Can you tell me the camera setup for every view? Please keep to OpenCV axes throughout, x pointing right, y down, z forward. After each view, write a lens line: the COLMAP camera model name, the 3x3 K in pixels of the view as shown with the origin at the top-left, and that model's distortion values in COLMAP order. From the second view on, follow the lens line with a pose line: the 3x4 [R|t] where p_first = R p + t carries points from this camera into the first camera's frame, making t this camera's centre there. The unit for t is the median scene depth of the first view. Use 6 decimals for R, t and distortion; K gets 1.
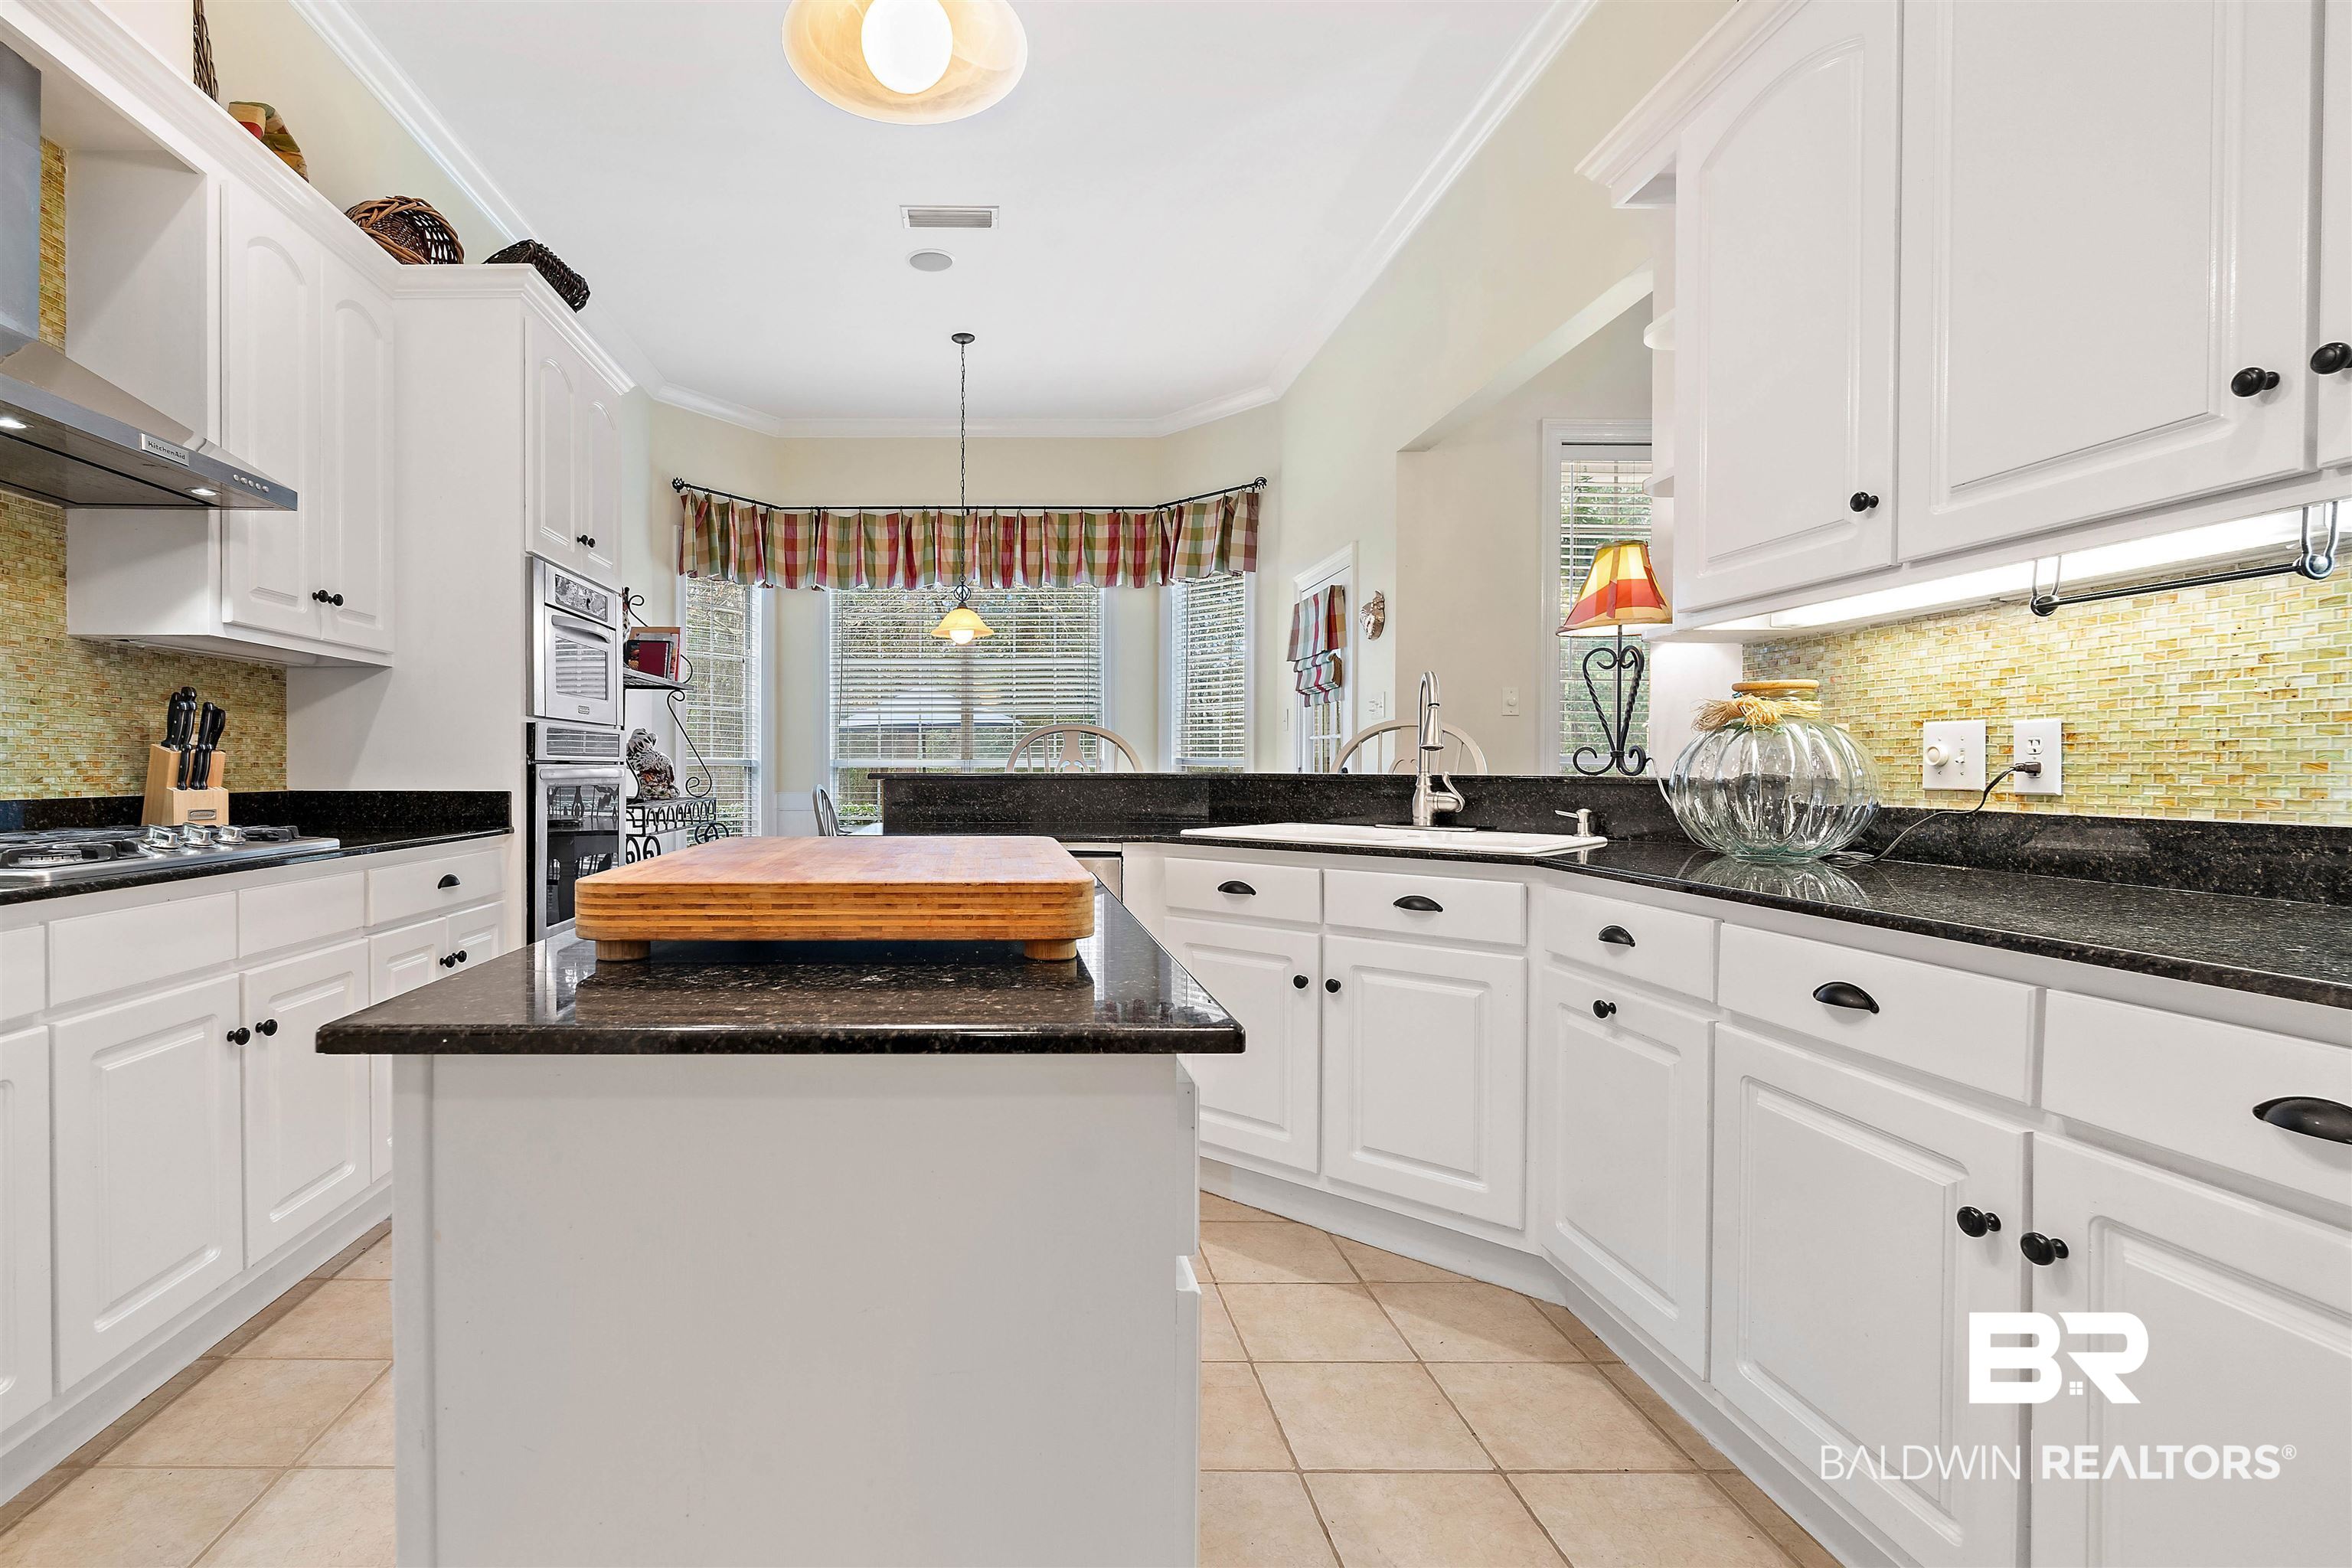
lens RADIAL K [[1036.8, 0, 964.8], [0, 1036.8, 782.9], [0, 0, 1]] dist [0.001216, -0.000461]
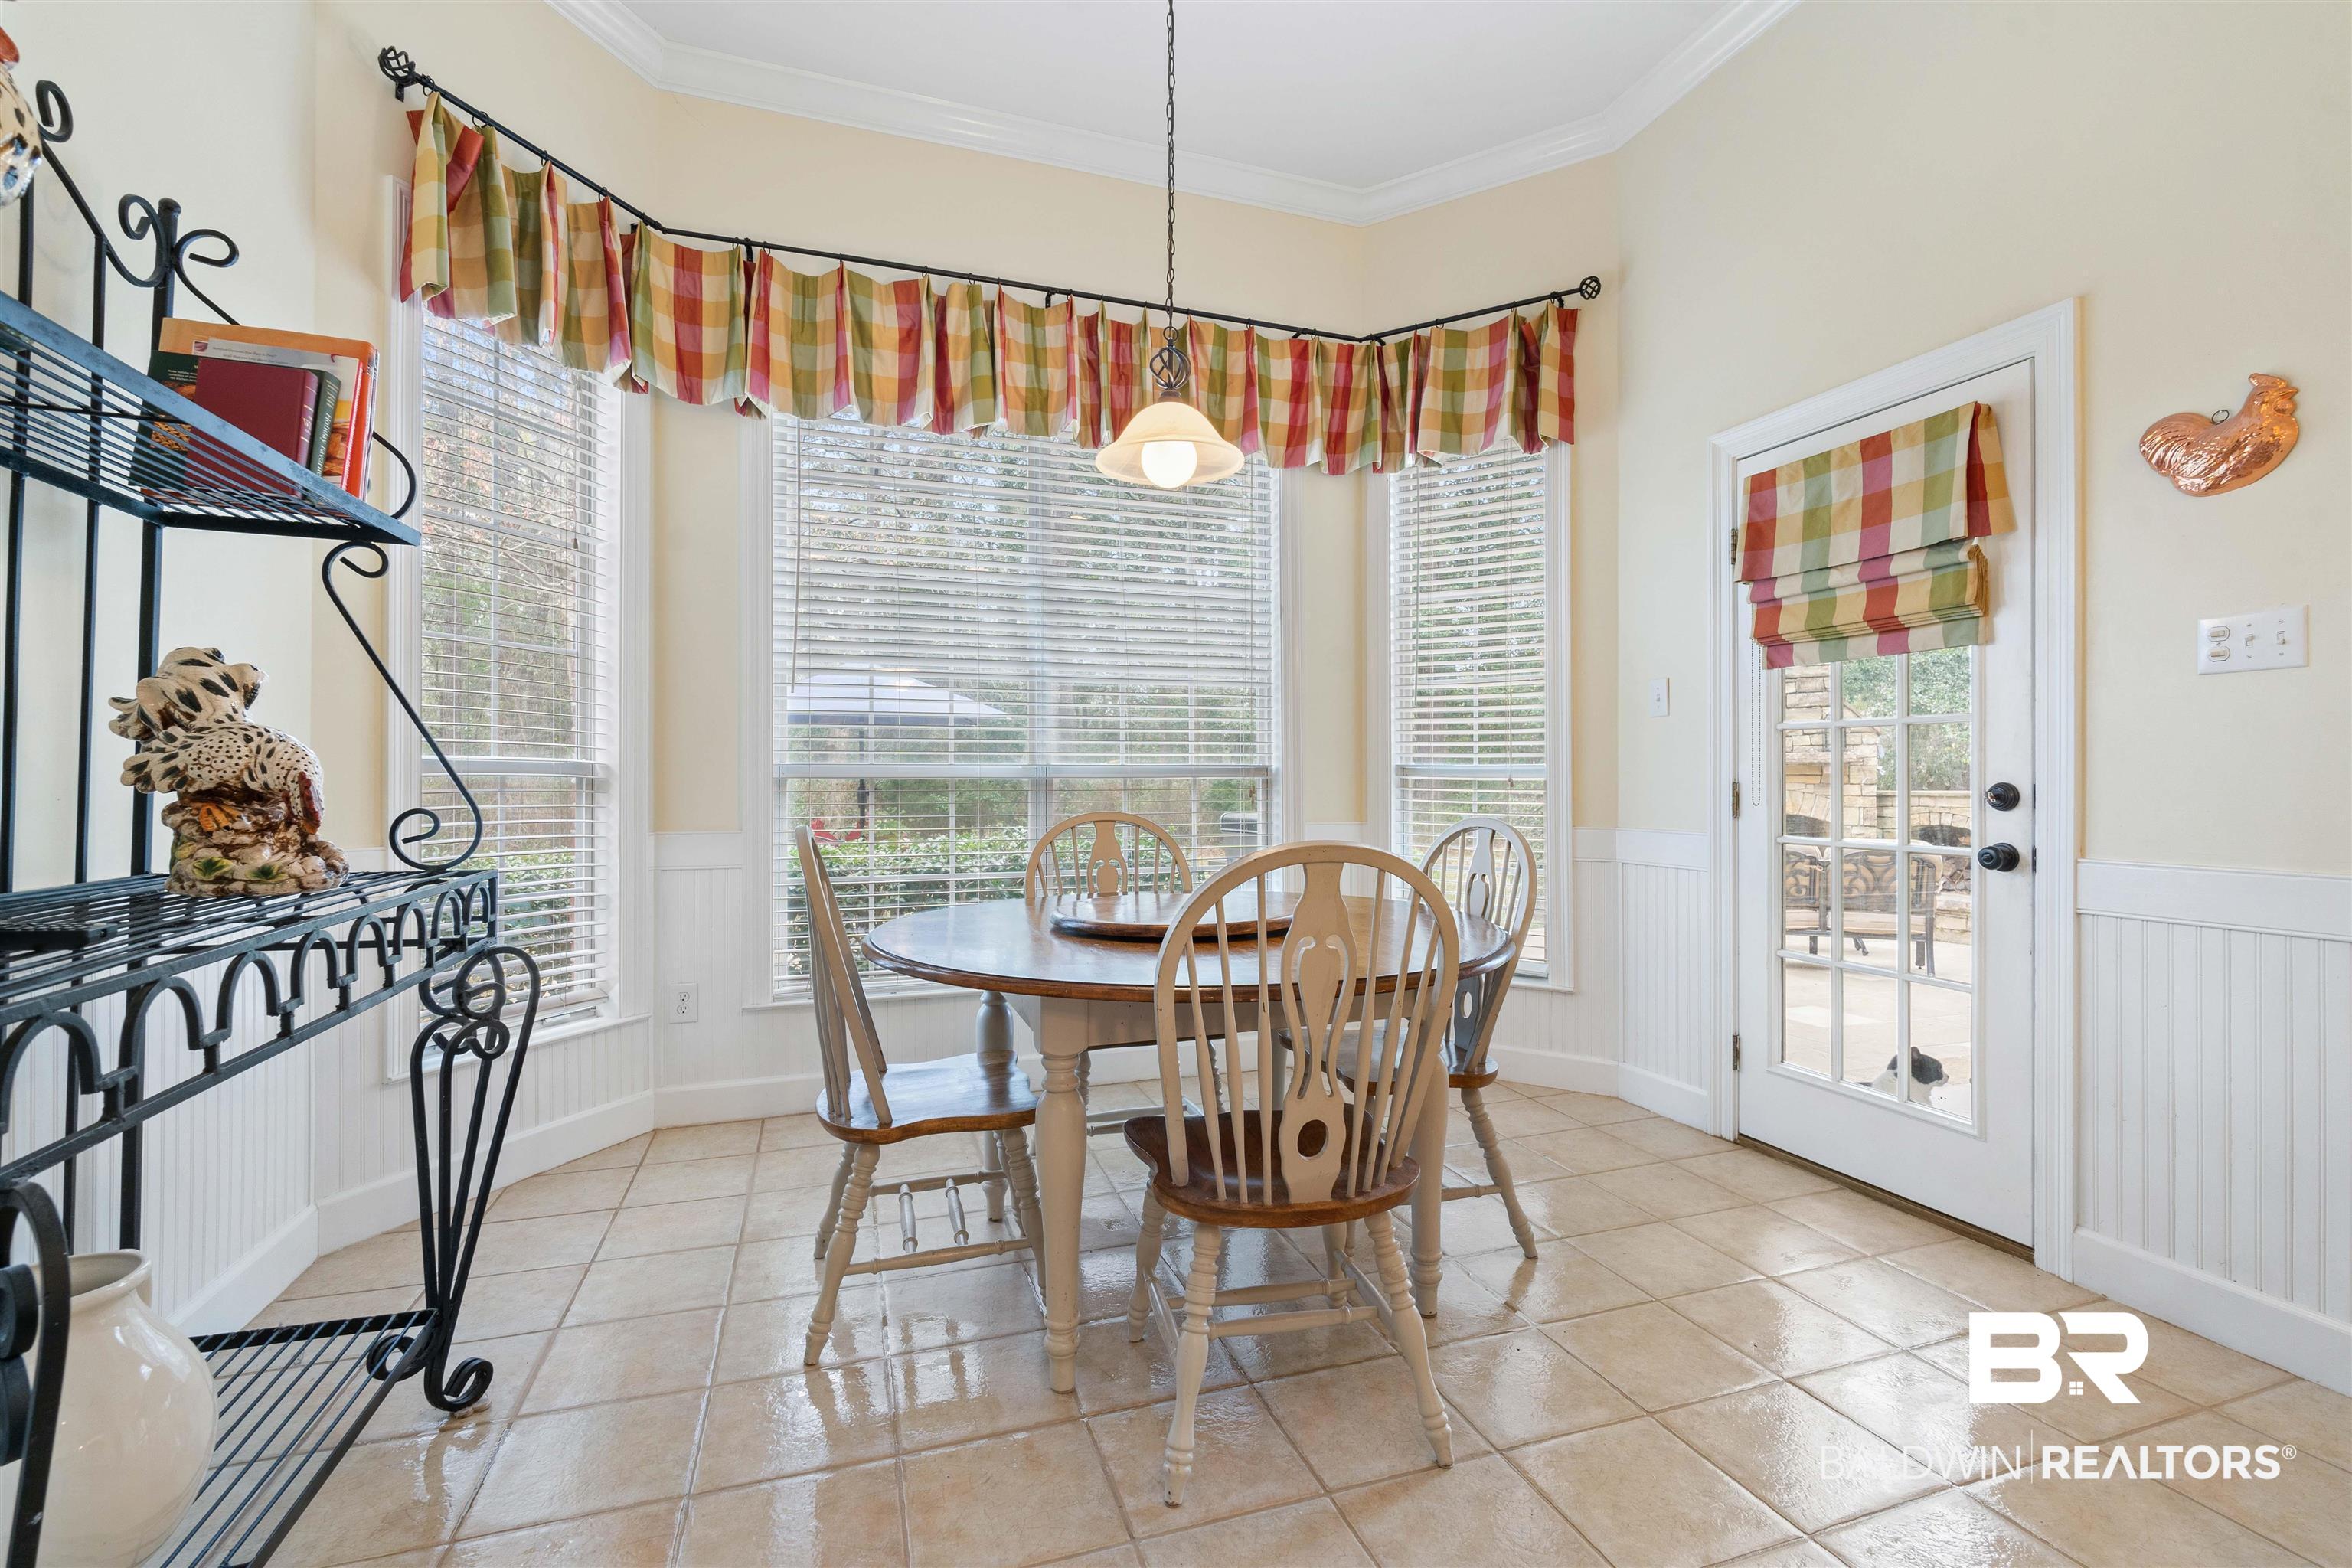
lens RADIAL K [[1036.8, 0, 1155.0], [0, 1036.8, 778.3], [0, 0, 1]] dist [0.001216, -0.000461]
pose [[0.938465, -0.000499, 0.345373, -0.266632], [0.006369, 0.999854, -0.015862, -0.012910], [-0.345315, 0.017086, 0.938331, 0.984659]]
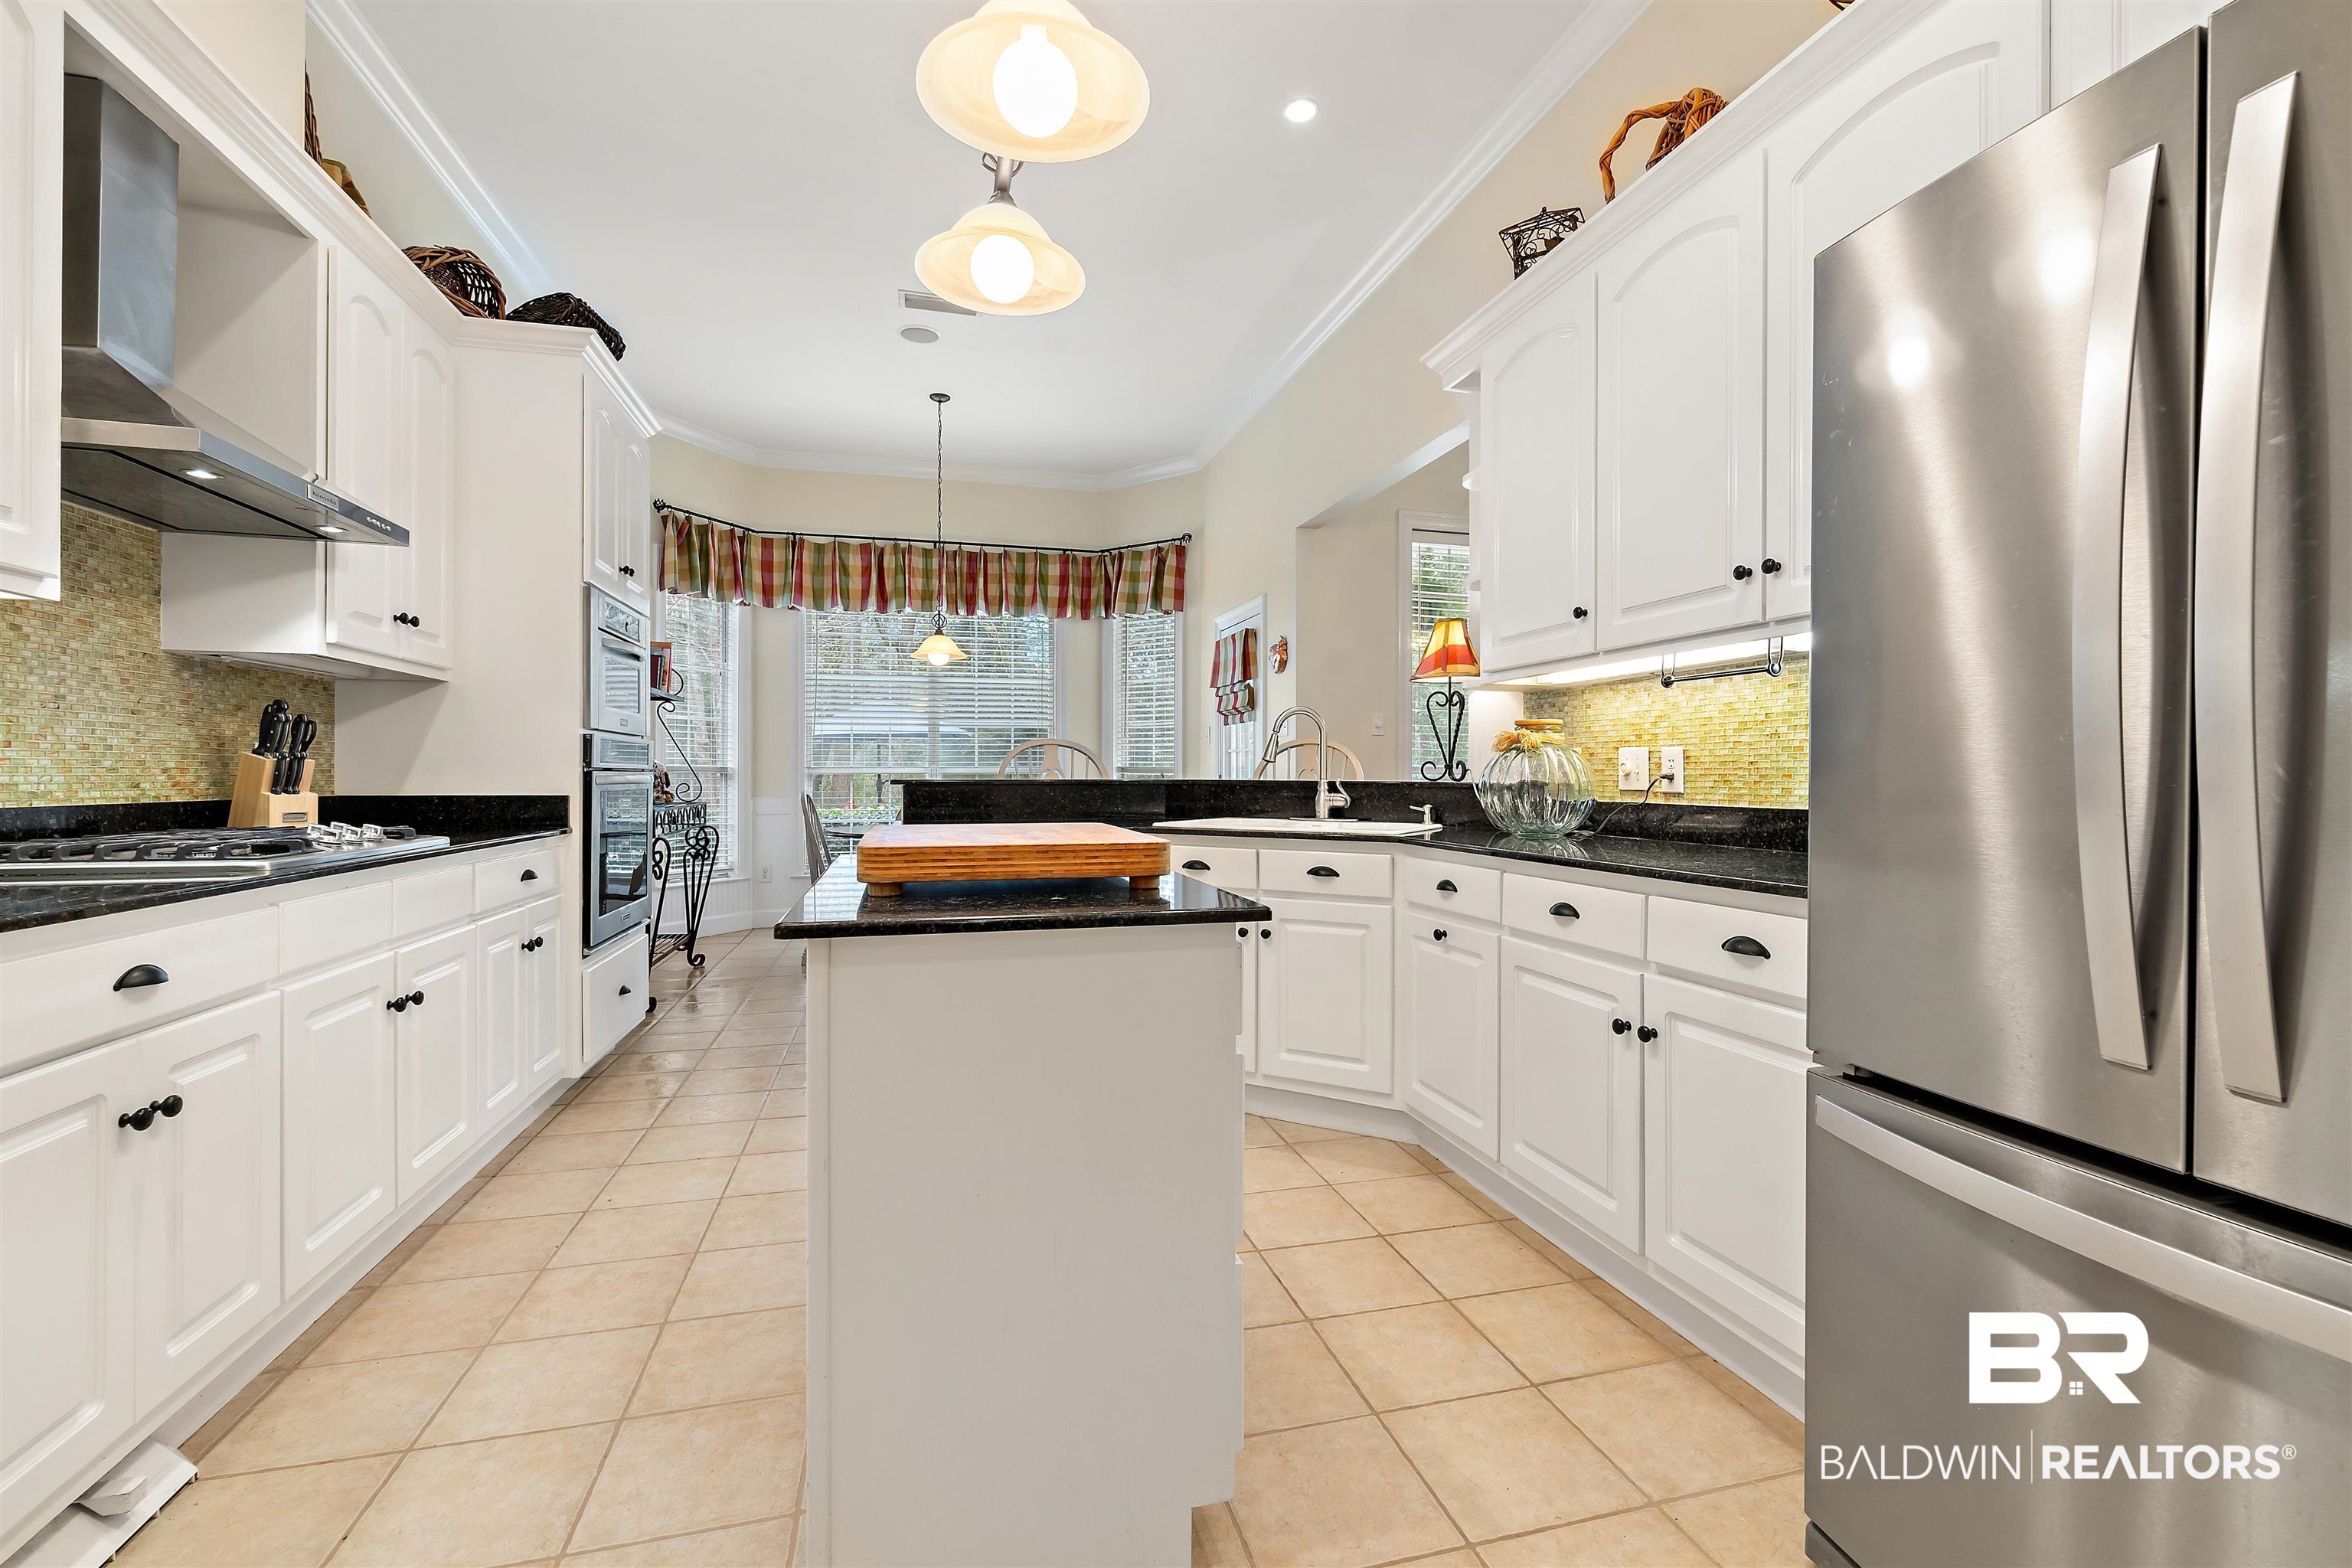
lens RADIAL K [[1036.8, 0, 1135.8], [0, 1036.8, 776.0], [0, 0, 1]] dist [0.001216, -0.000461]
pose [[0.965949, 0.001538, 0.258728, -0.155850], [0.001821, 0.999917, -0.012742, 0.002910], [-0.258726, 0.012779, 0.965866, -0.266466]]
